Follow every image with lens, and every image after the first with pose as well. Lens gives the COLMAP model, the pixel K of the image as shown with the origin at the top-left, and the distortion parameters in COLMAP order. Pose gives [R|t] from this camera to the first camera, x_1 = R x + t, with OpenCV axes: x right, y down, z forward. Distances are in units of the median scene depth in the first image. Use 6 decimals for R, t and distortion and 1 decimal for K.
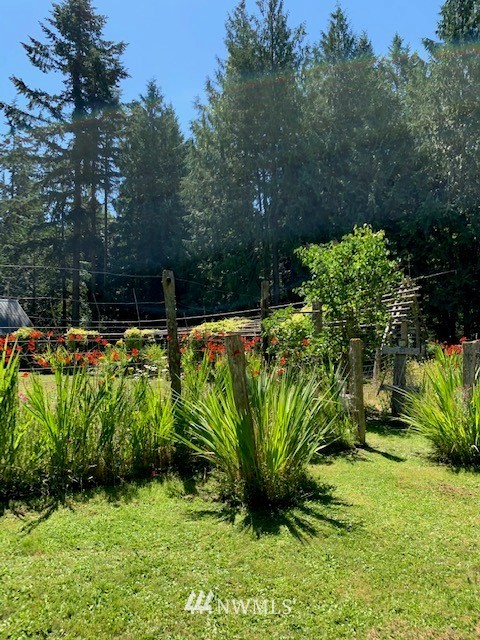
lens RADIAL K [[505.2, 0, 240.0], [0, 505.2, 320.0], [0, 0, 1]] dist [0.010020, 0.006941]
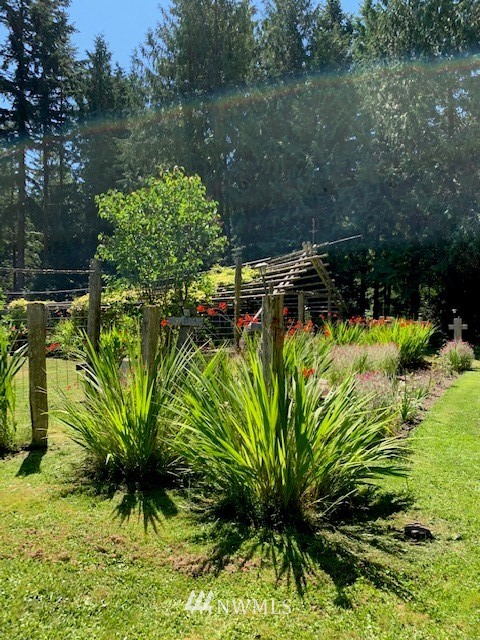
lens RADIAL K [[505.2, 0, 240.0], [0, 505.2, 320.0], [0, 0, 1]] dist [0.010020, 0.006941]
pose [[0.999963, 0.008307, 0.002434, 0.103812], [-0.008408, 0.998953, 0.044963, 0.005541], [-0.002058, -0.044982, 0.998986, 0.054590]]
